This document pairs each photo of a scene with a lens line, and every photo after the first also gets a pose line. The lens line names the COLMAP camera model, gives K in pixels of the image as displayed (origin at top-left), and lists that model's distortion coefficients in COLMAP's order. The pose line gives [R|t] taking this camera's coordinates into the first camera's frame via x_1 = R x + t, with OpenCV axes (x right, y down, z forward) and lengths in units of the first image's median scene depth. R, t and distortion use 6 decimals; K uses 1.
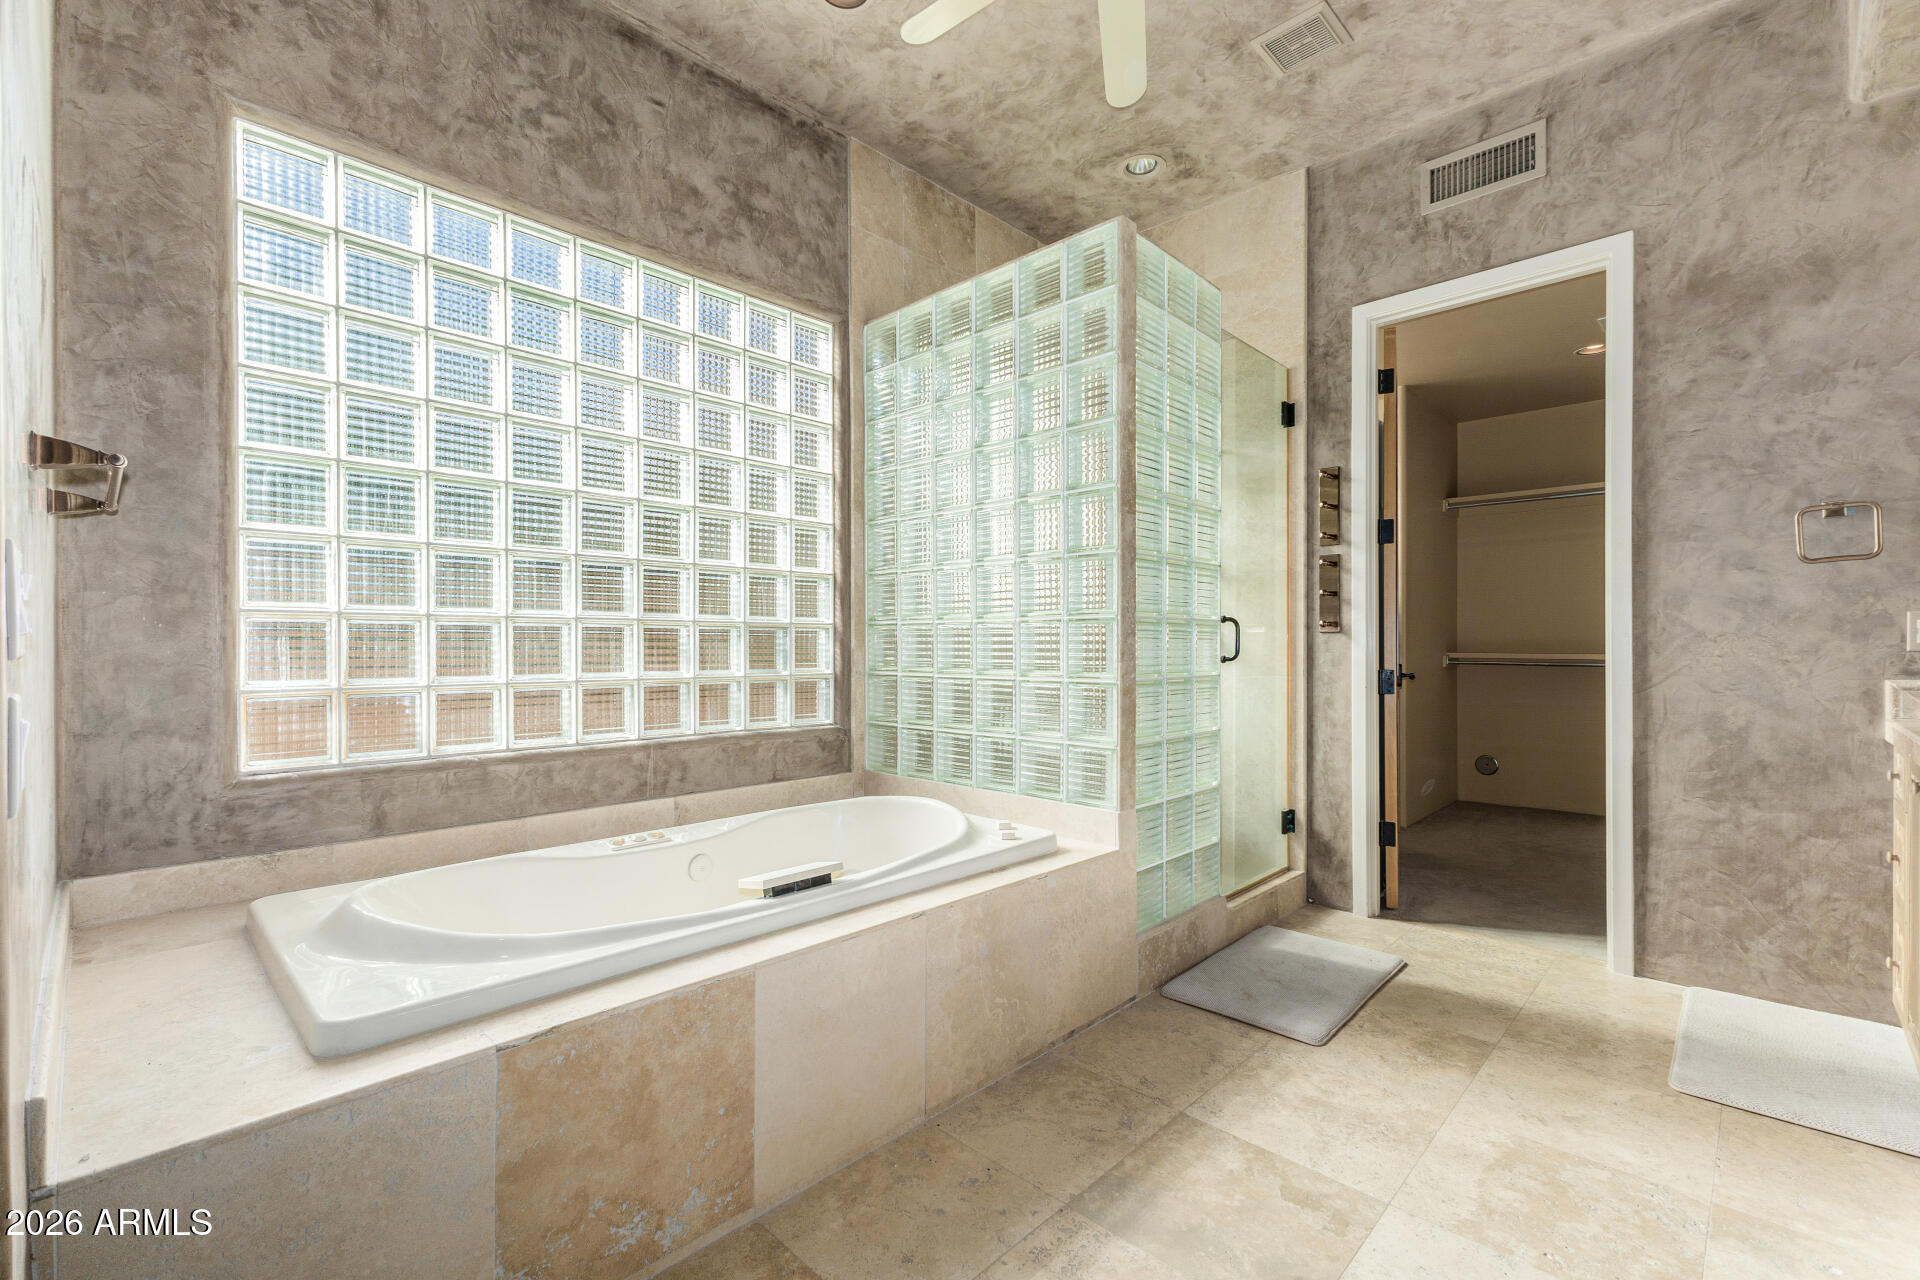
lens RADIAL K [[827.6, 0, 960.7], [0, 827.6, 643.3], [0, 0, 1]] dist [0.010918, -0.001657]
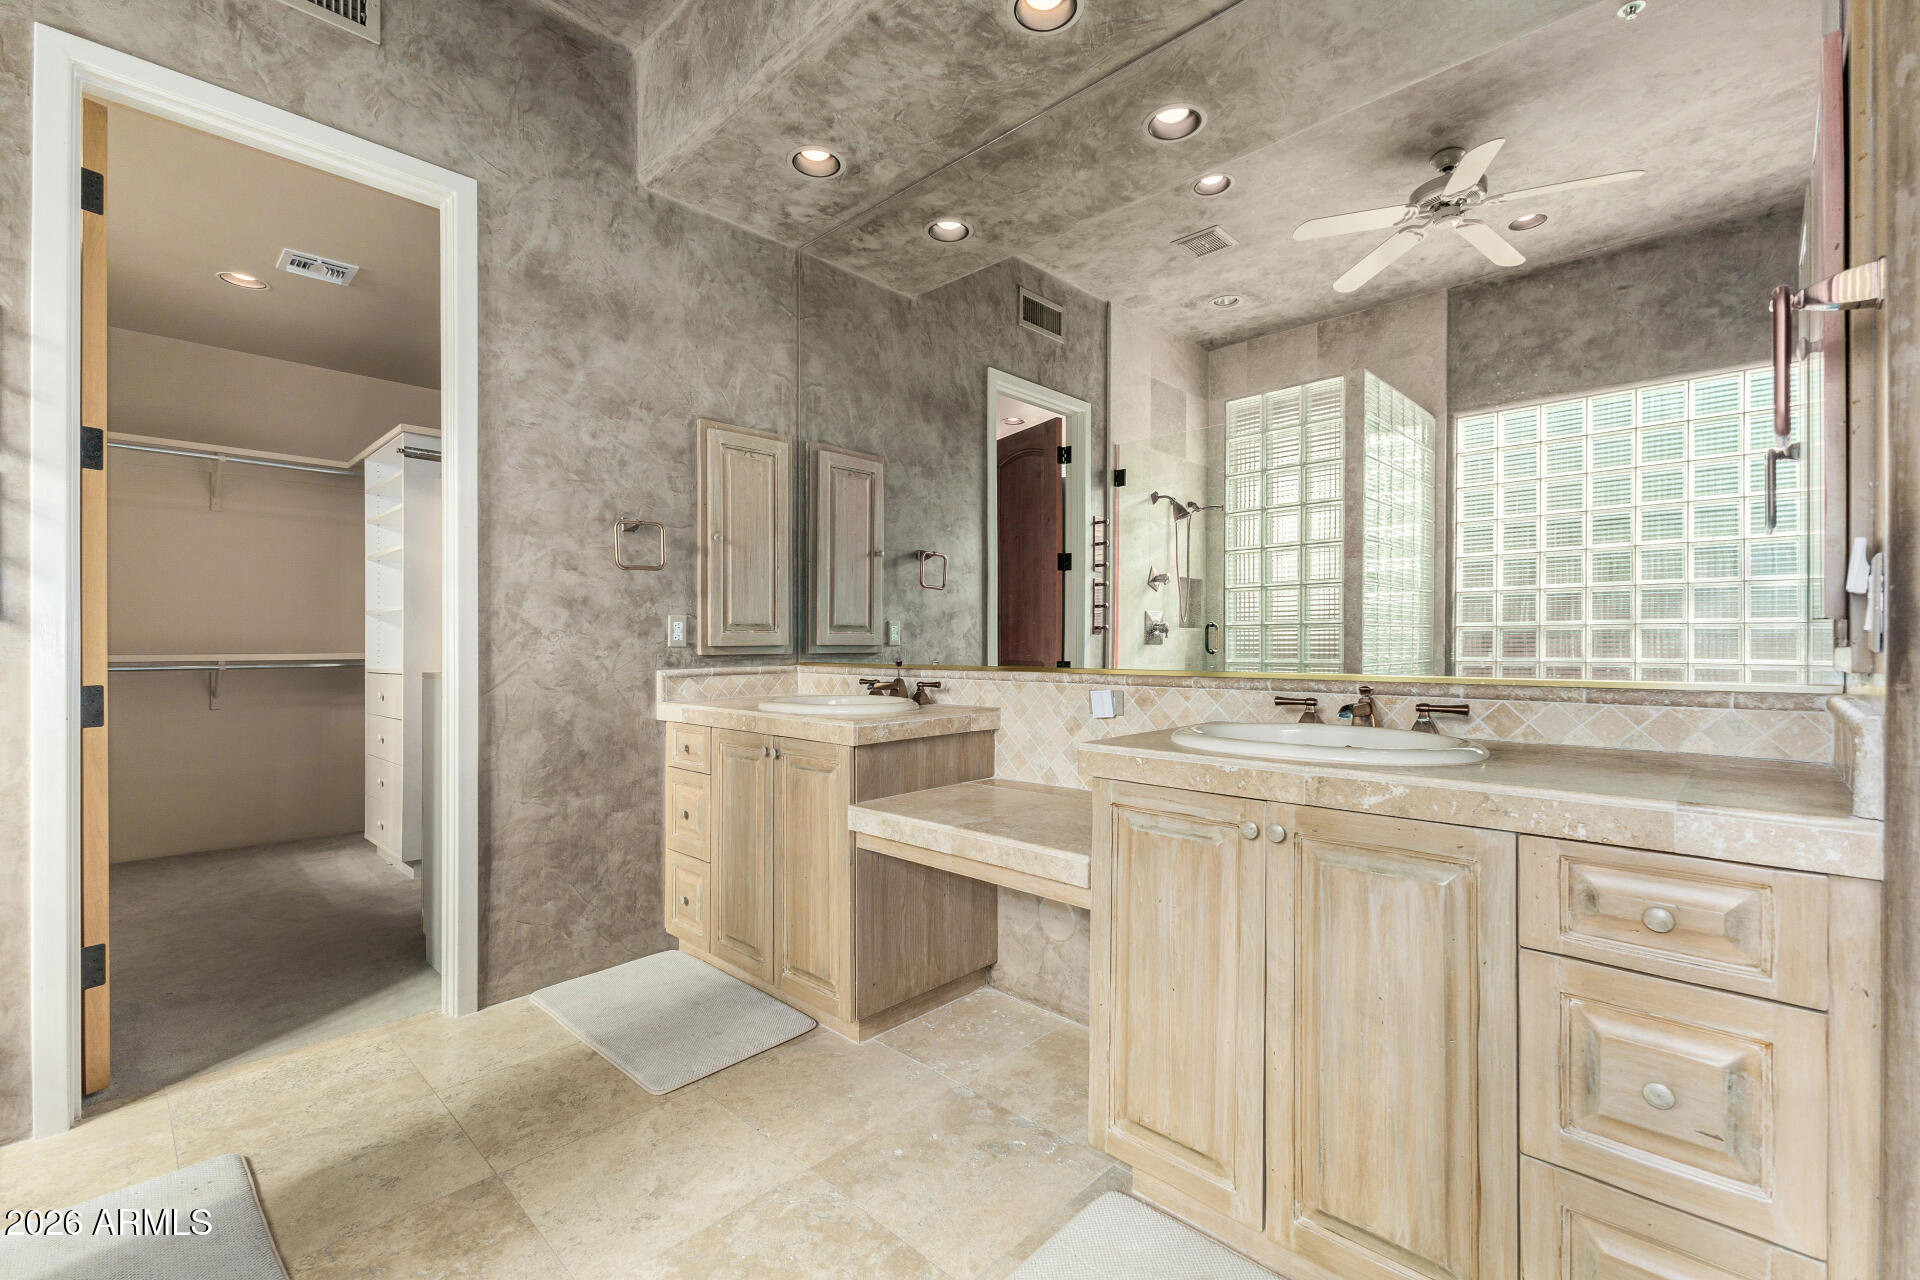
lens RADIAL K [[827.6, 0, 962.1], [0, 827.6, 637.6], [0, 0, 1]] dist [0.010918, -0.001657]
pose [[-0.003324, 0.003601, 0.999988, -0.098456], [-0.001129, 0.999993, -0.003605, -0.000268], [-0.999994, -0.001141, -0.003320, 0.512052]]
